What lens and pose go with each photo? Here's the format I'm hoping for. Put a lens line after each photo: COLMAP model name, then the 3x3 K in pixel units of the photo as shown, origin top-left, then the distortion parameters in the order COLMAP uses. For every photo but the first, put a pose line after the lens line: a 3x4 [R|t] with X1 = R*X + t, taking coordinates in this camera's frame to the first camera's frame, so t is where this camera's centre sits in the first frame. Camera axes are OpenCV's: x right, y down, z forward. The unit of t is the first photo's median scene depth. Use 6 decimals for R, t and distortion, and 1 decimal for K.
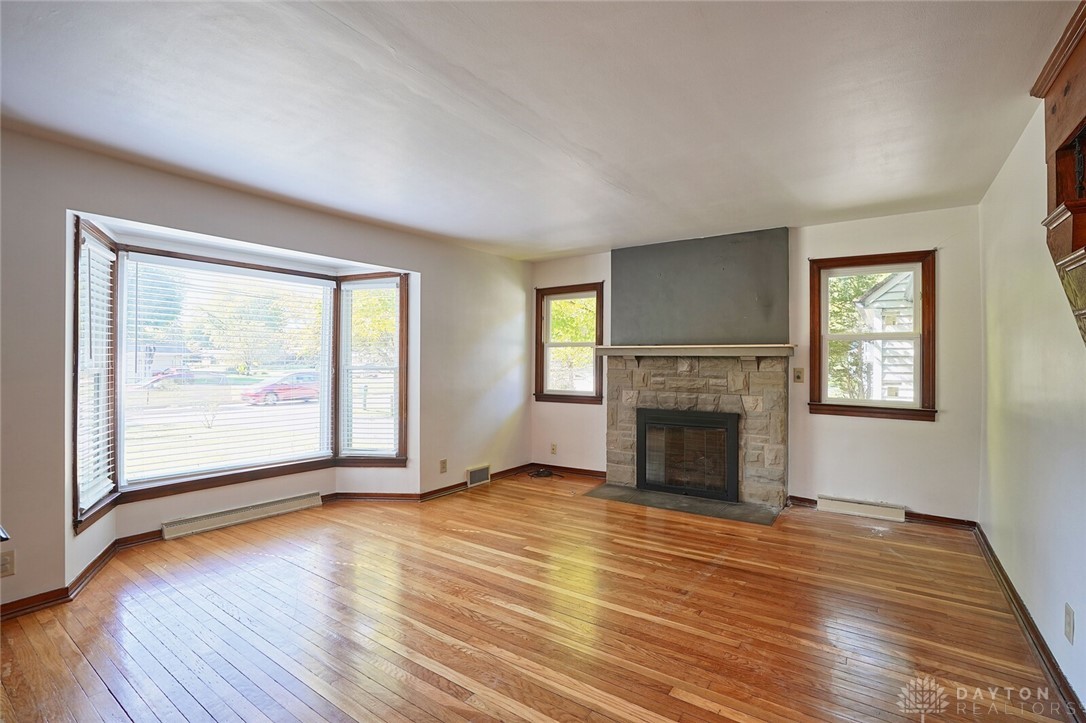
lens RADIAL K [[496.5, 0, 542.3], [0, 496.5, 355.9], [0, 0, 1]] dist [-0.017885, 0.000653]
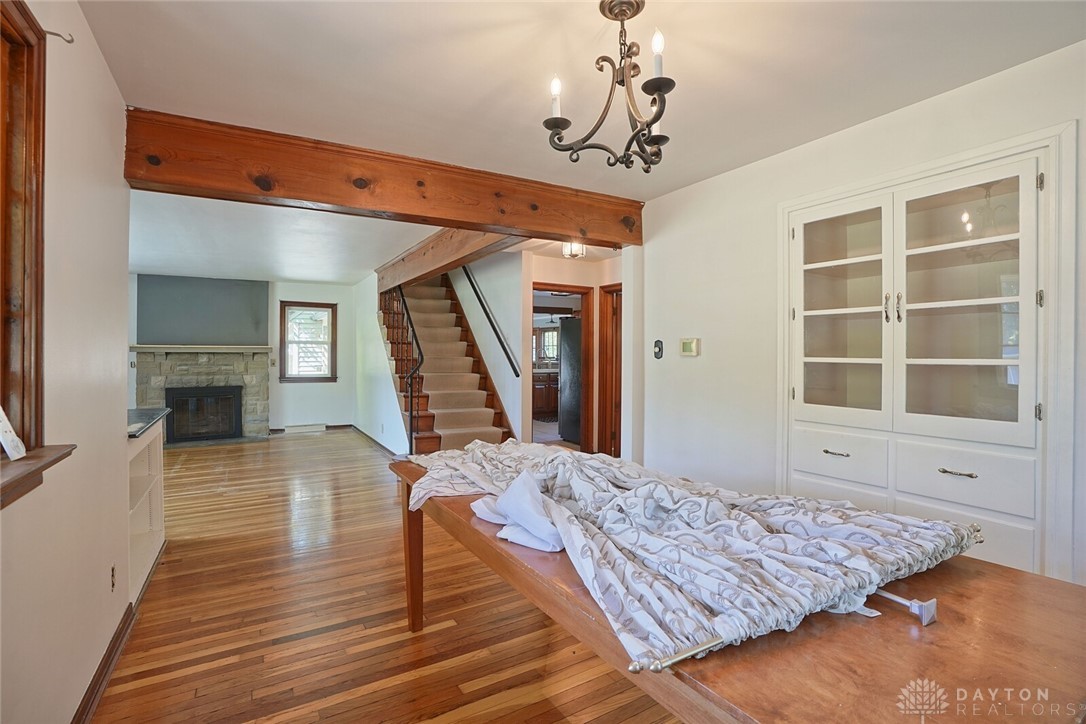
lens RADIAL K [[496.5, 0, 547.0], [0, 496.5, 358.1], [0, 0, 1]] dist [-0.017885, 0.000653]
pose [[0.404356, -0.011753, 0.914526, -0.743417], [-0.003607, 0.999889, 0.014445, -0.007992], [-0.914595, -0.009140, 0.404269, -0.664838]]
